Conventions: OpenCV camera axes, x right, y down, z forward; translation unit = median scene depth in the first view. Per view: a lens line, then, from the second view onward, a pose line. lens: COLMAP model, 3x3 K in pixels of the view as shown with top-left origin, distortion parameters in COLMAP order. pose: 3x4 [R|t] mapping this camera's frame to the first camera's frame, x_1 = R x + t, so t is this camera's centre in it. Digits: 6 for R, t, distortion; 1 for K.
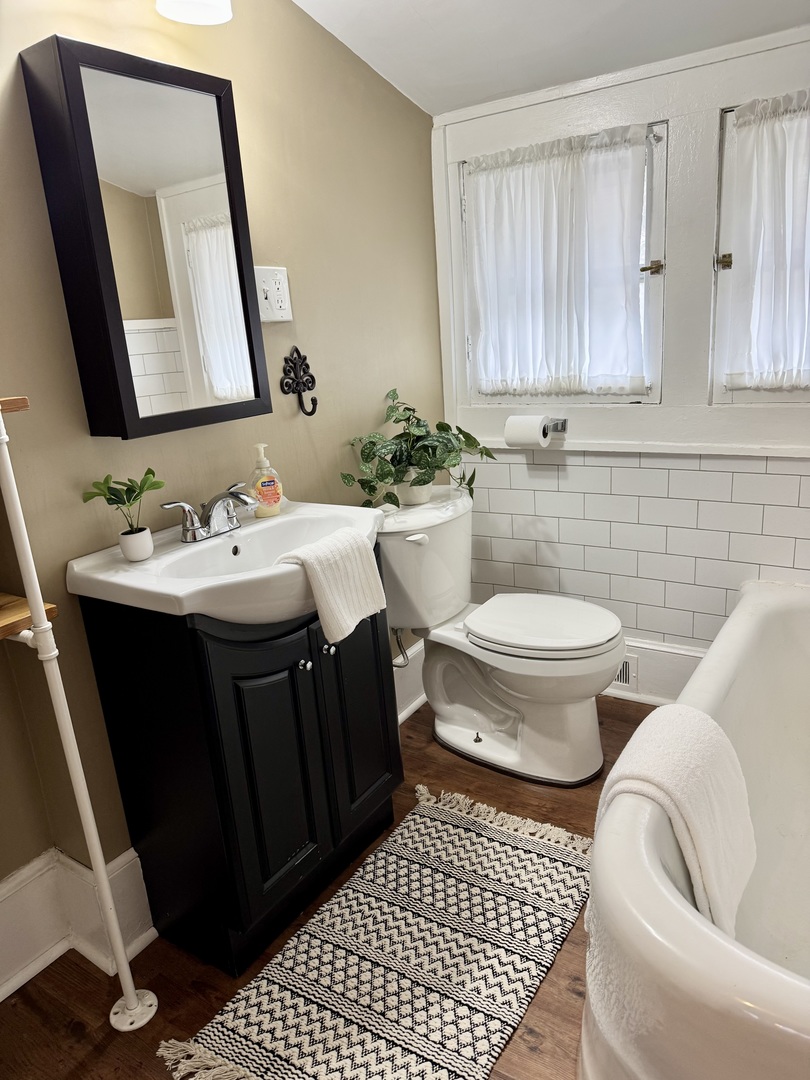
lens RADIAL K [[759.4, 0, 396.0], [0, 759.4, 550.2], [0, 0, 1]] dist [0.036472, -0.050323]
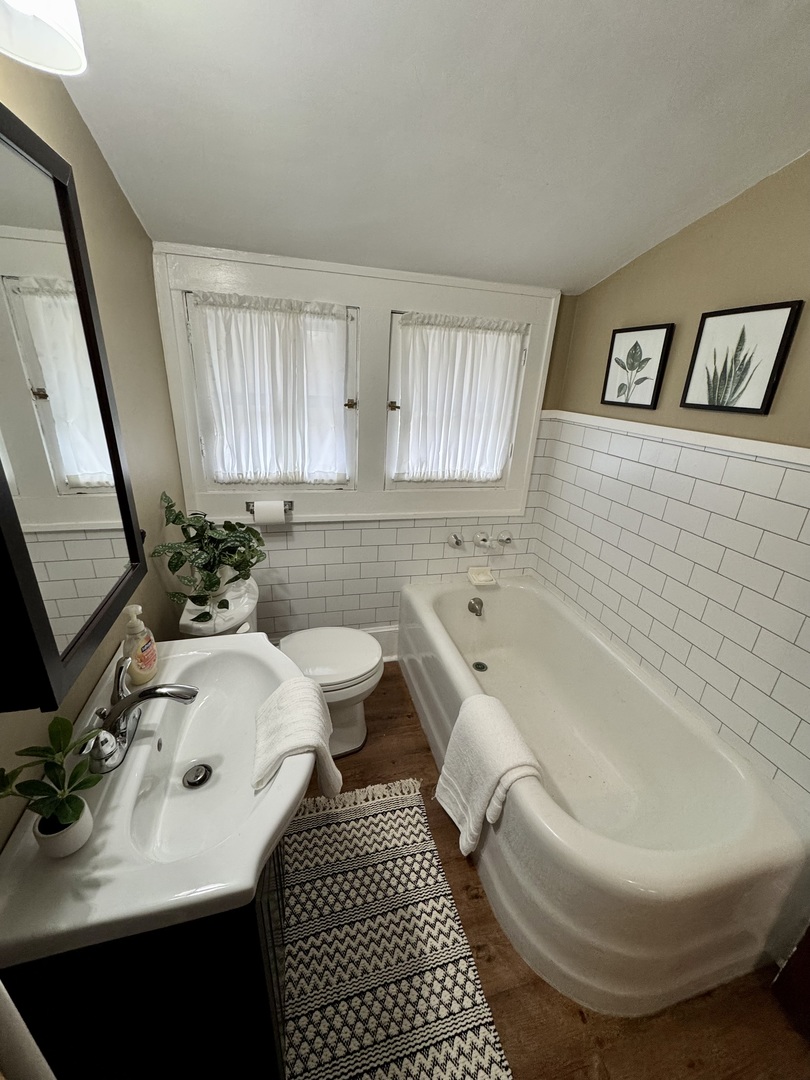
lens RADIAL K [[429.7, 0, 405.2], [0, 429.7, 541.1], [0, 0, 1]] dist [-0.008459, 0.002017]
pose [[0.651017, -0.175807, 0.738423, -0.305716], [0.114974, 0.984423, 0.133010, -0.230255], [-0.750305, -0.001692, 0.661090, 0.404212]]
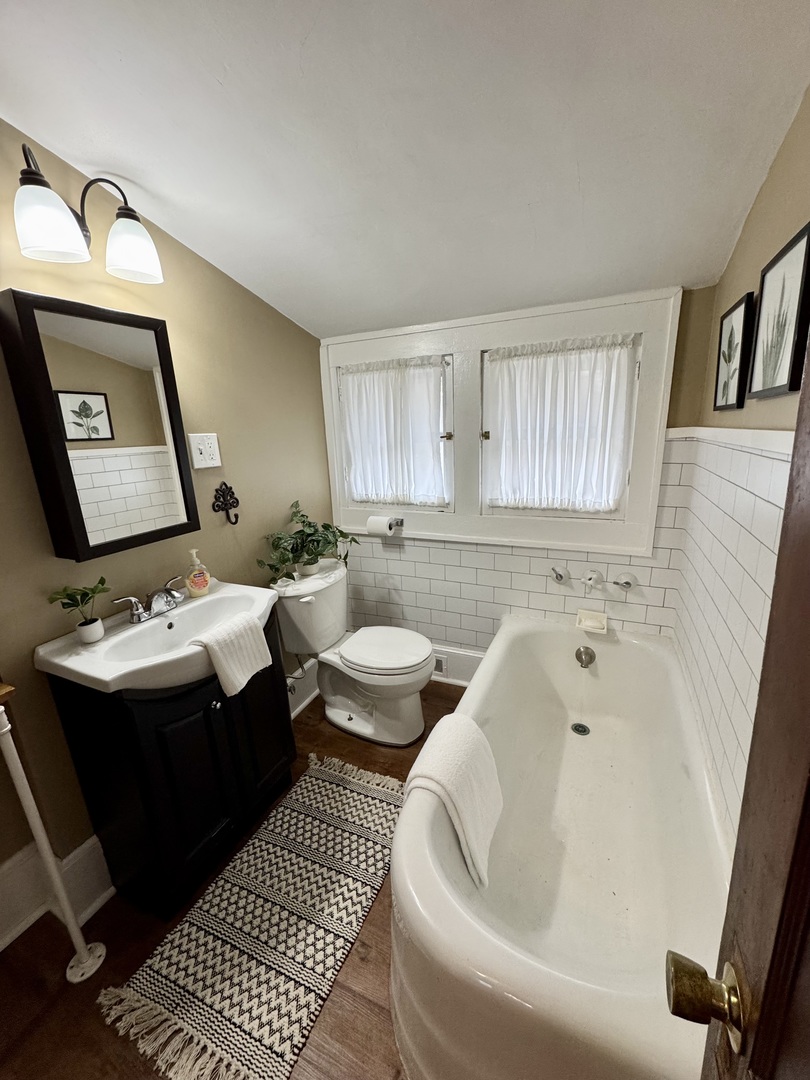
lens RADIAL K [[429.7, 0, 405.9], [0, 429.7, 541.3], [0, 0, 1]] dist [-0.008459, 0.002017]
pose [[0.986577, -0.008347, 0.163081, 0.095255], [0.014435, 0.999241, -0.036183, -0.111972], [-0.162656, 0.038051, 0.985949, 0.077932]]
